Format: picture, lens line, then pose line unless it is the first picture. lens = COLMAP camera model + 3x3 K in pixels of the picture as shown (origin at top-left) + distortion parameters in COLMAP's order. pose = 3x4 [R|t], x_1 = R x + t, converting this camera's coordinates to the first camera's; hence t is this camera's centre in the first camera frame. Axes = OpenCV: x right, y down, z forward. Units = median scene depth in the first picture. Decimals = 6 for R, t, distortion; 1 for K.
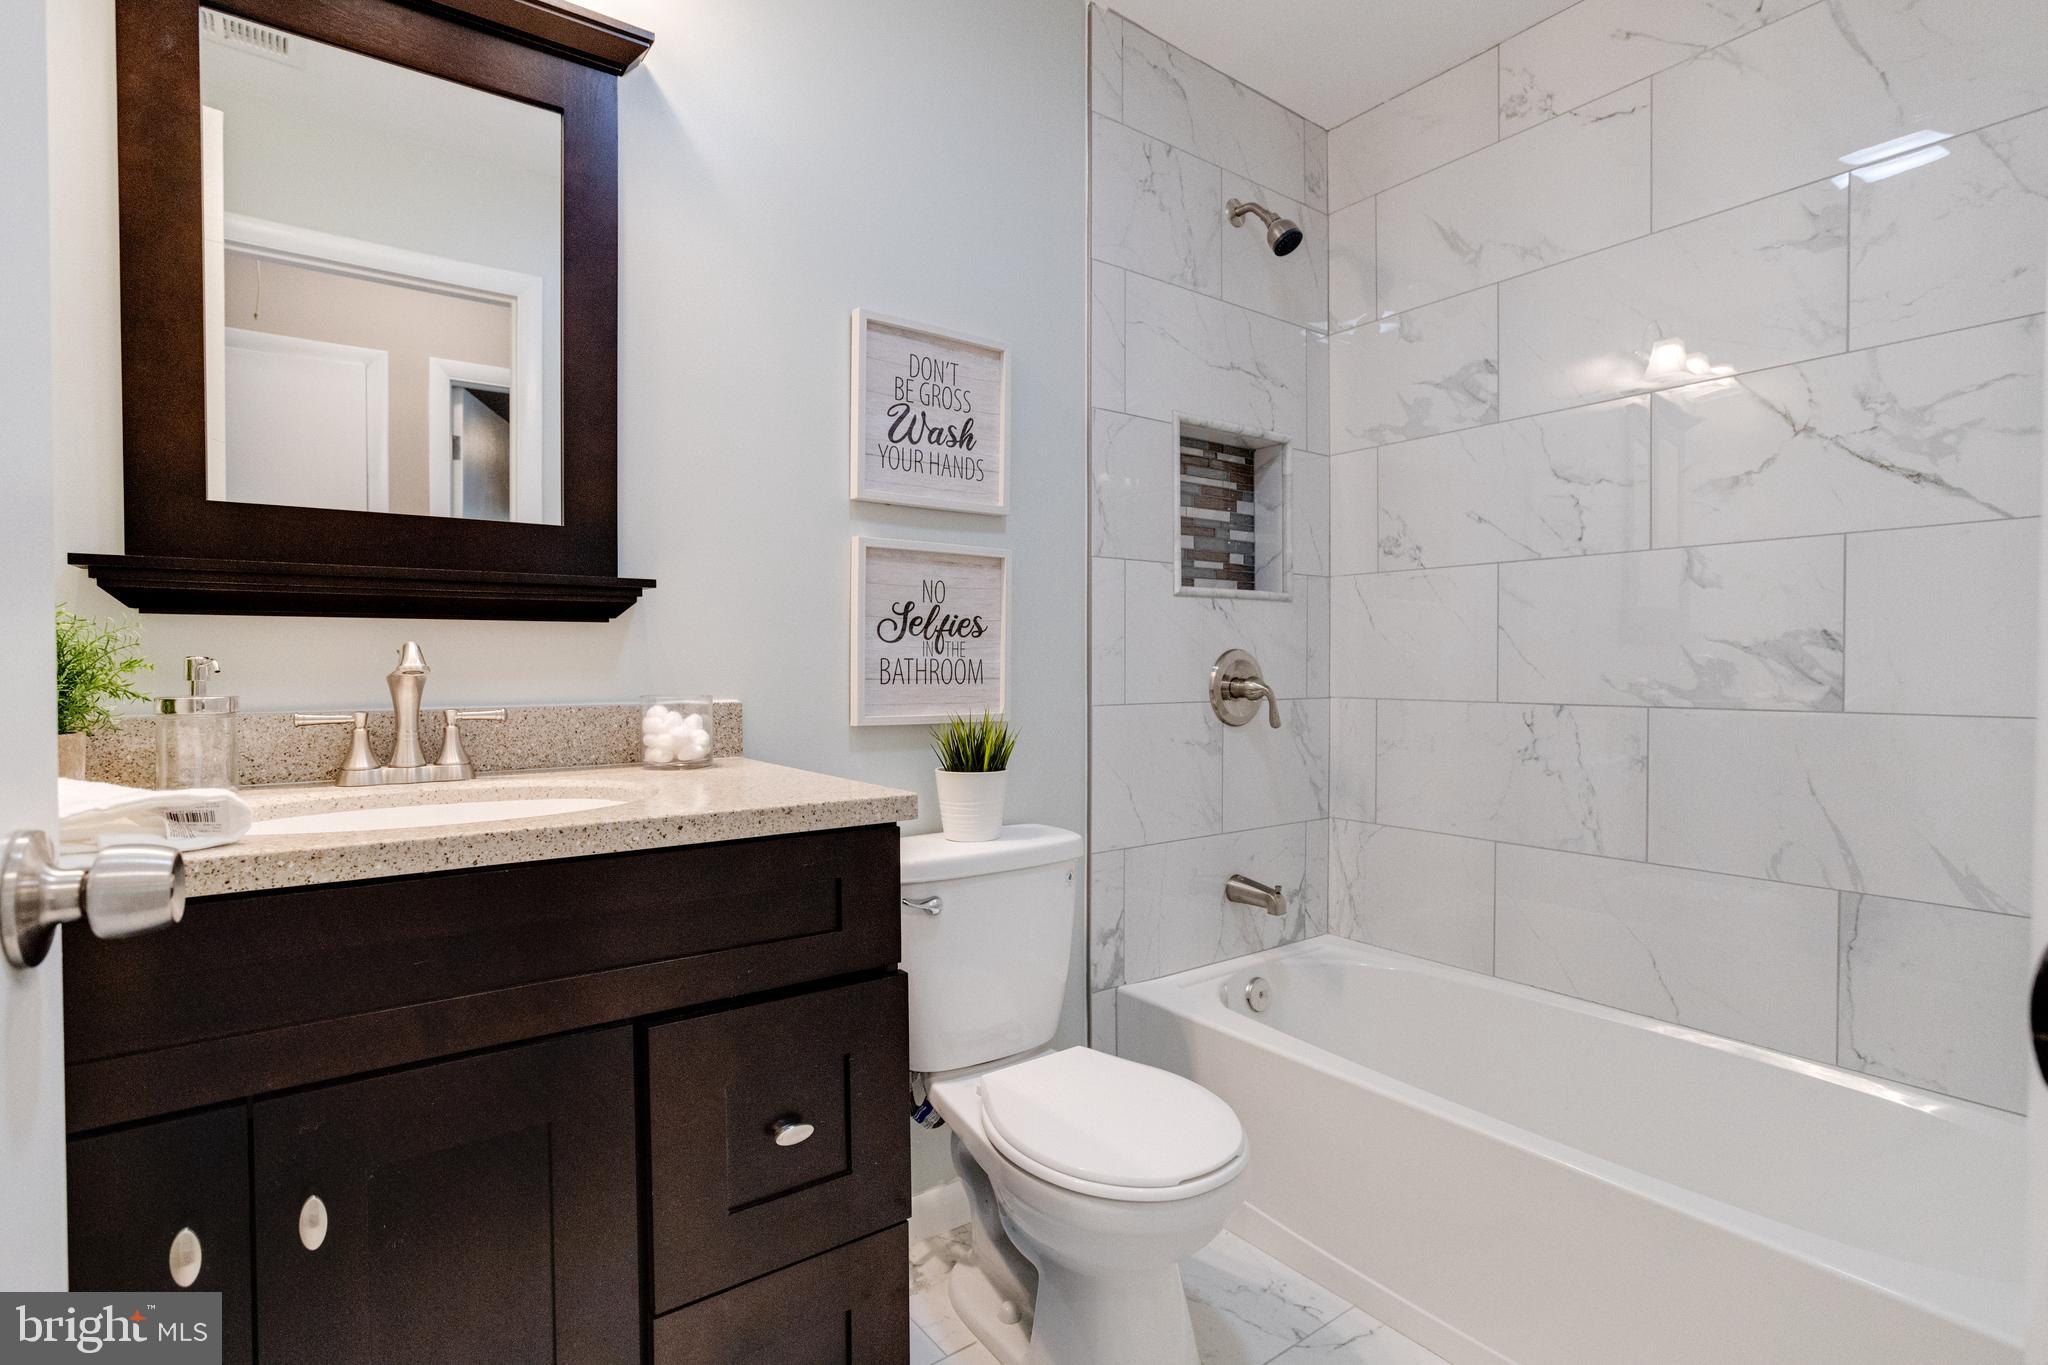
lens RADIAL K [[993.6, 0, 1028.4], [0, 993.6, 683.2], [0, 0, 1]] dist [-0.037042, 0.018678]
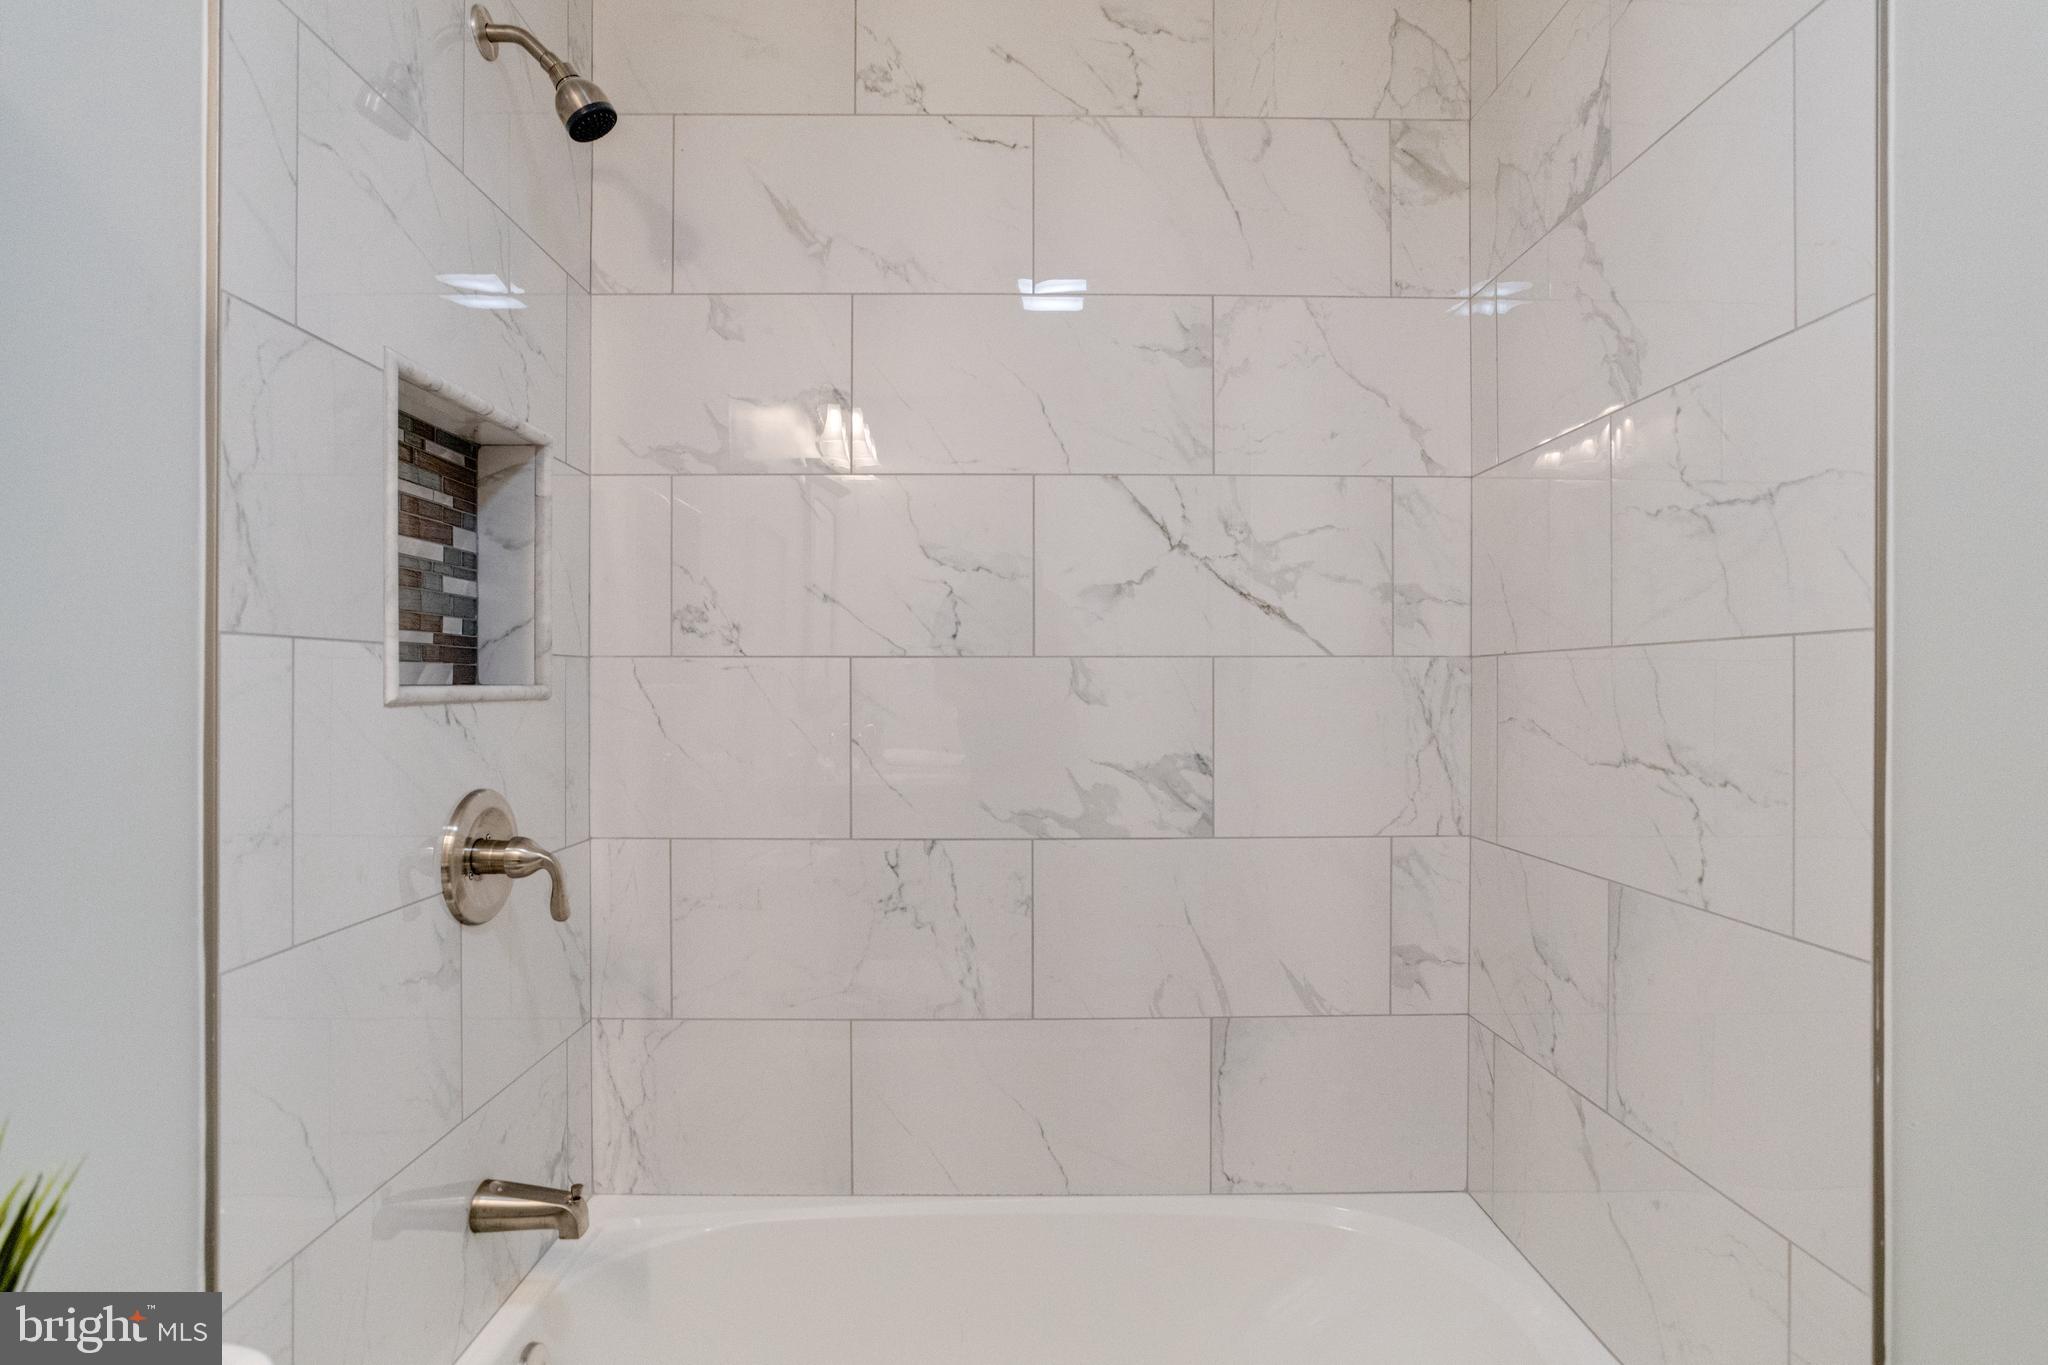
lens RADIAL K [[993.6, 0, 1014.2], [0, 993.6, 685.9], [0, 0, 1]] dist [-0.037042, 0.018678]
pose [[0.587374, 0.000652, 0.809315, -0.070144], [0.013803, 0.999846, -0.010823, -0.084581], [-0.809198, 0.017528, 0.587275, 0.418774]]
